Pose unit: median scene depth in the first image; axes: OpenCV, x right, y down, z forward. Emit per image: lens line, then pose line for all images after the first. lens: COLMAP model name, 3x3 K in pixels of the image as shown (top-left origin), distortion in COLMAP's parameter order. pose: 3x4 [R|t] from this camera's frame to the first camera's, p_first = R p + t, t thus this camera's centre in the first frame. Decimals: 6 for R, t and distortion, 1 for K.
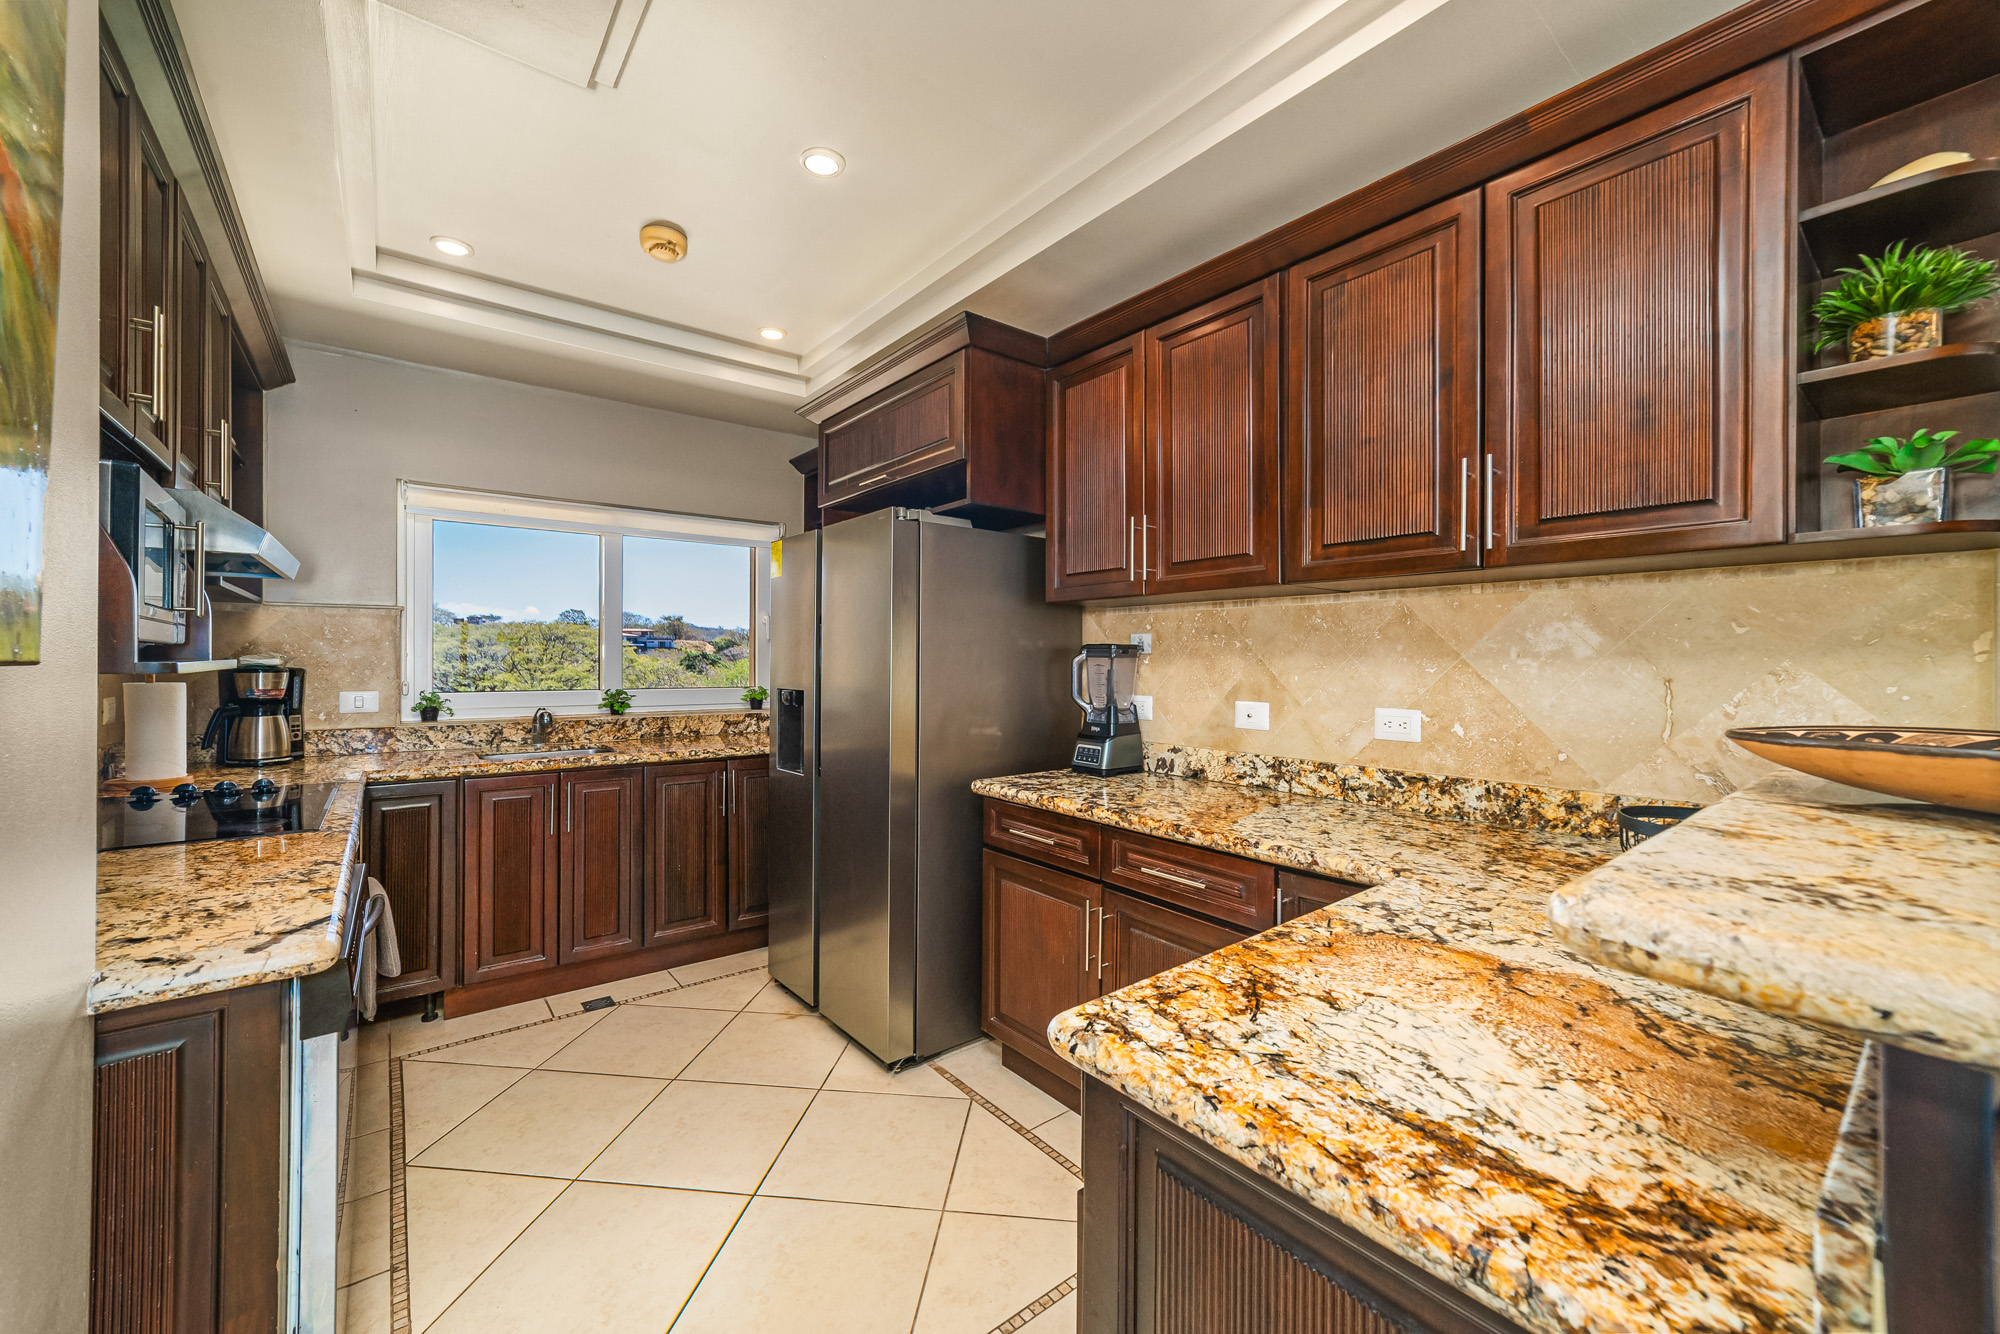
lens RADIAL K [[782.8, 0, 1003.0], [0, 782.8, 646.1], [0, 0, 1]] dist [-0.017259, 0.008027]
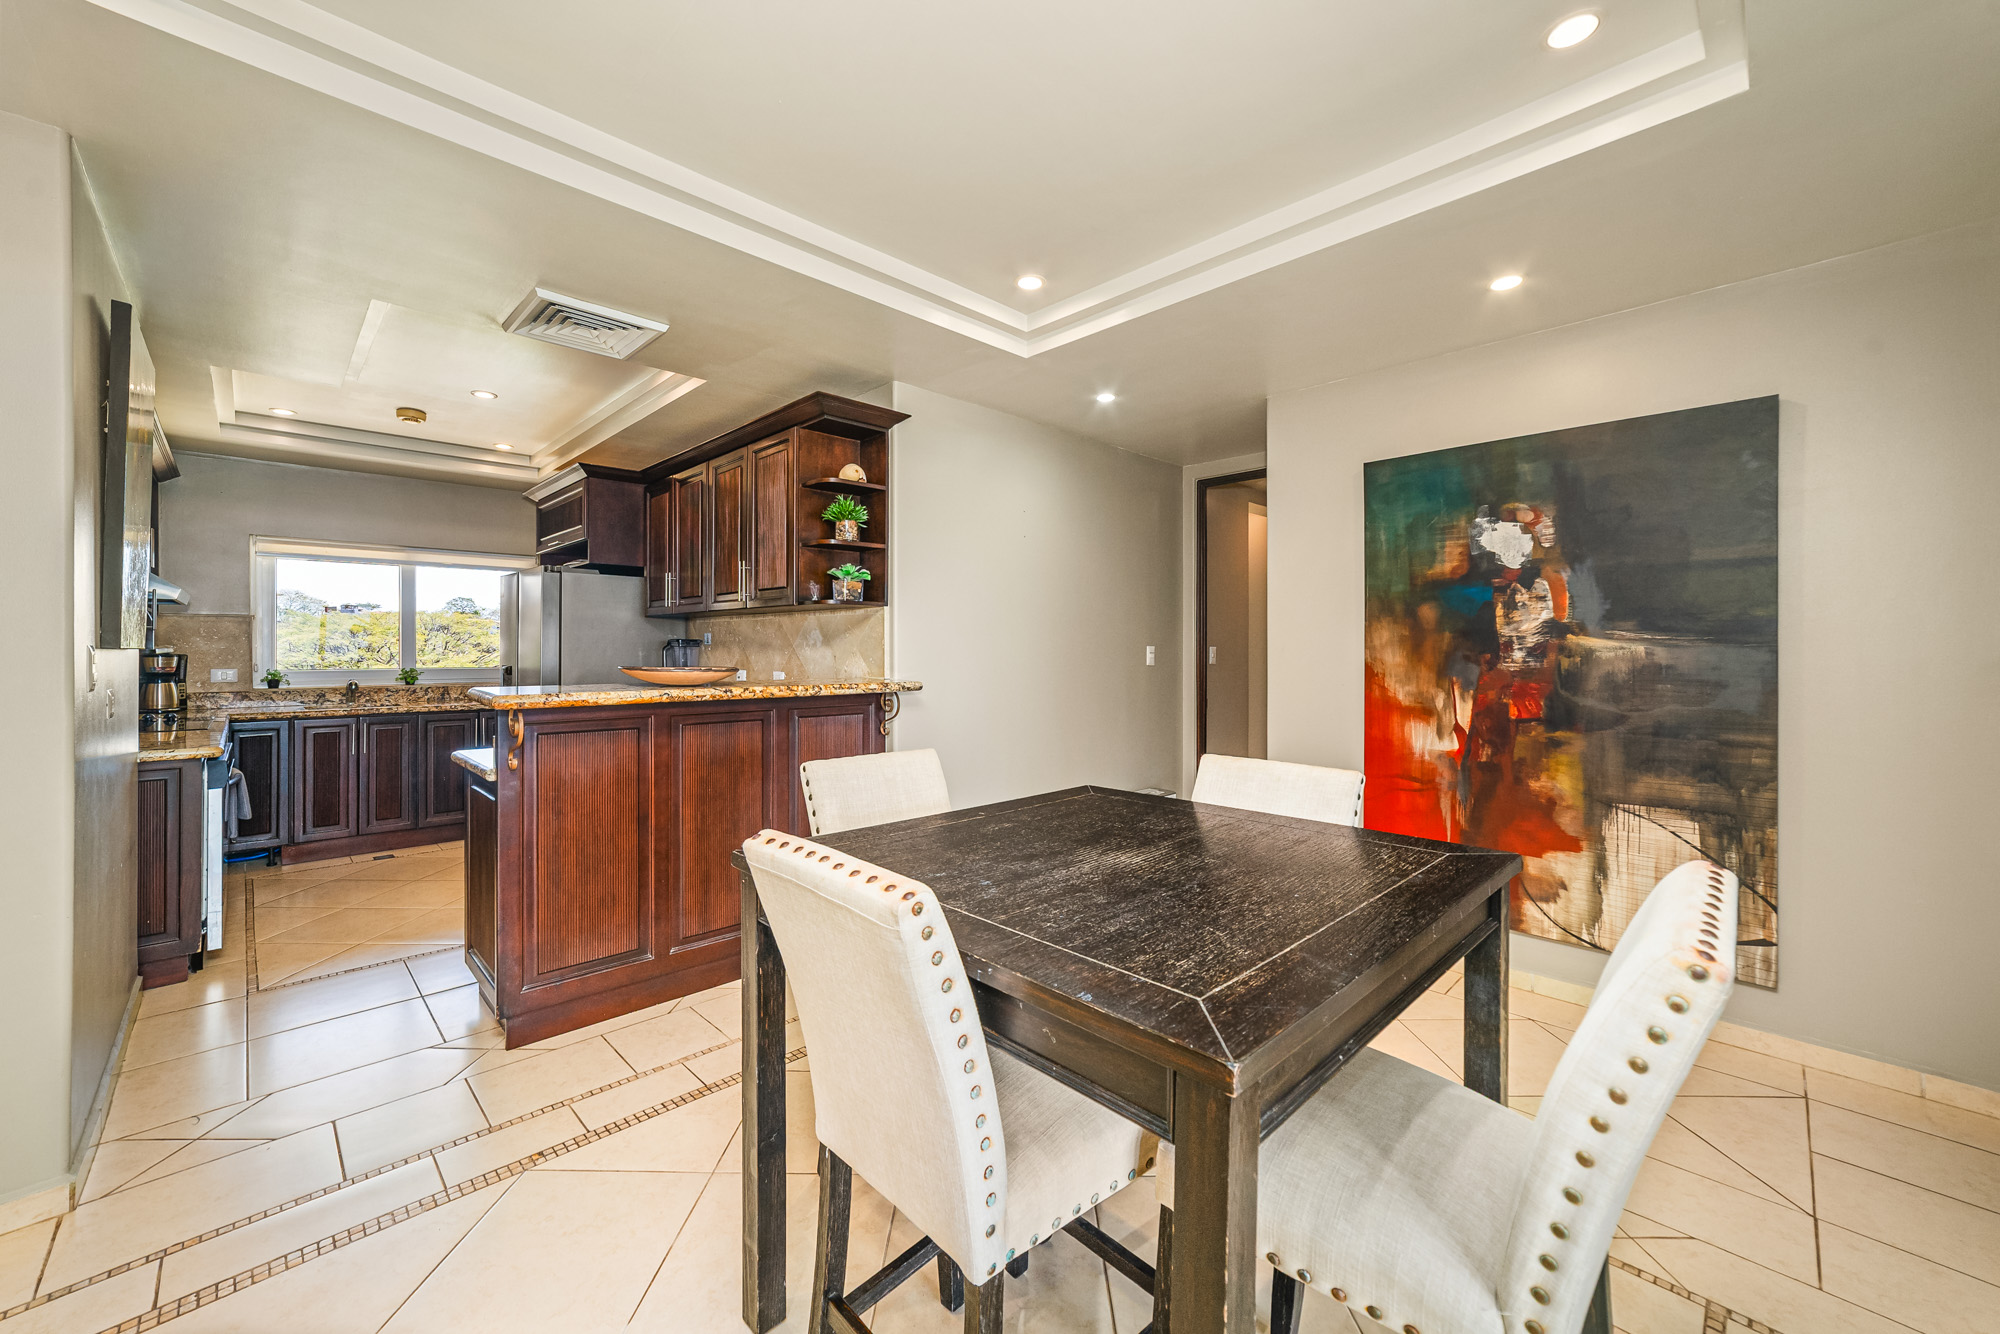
lens RADIAL K [[778.7, 0, 996.7], [0, 778.7, 640.2], [0, 0, 1]] dist [-0.000460, 0.000002]
pose [[0.995309, -0.001242, 0.096743, 0.612457], [0.000683, 0.999983, 0.005813, -0.008977], [-0.096748, -0.005719, 0.995292, -0.765782]]
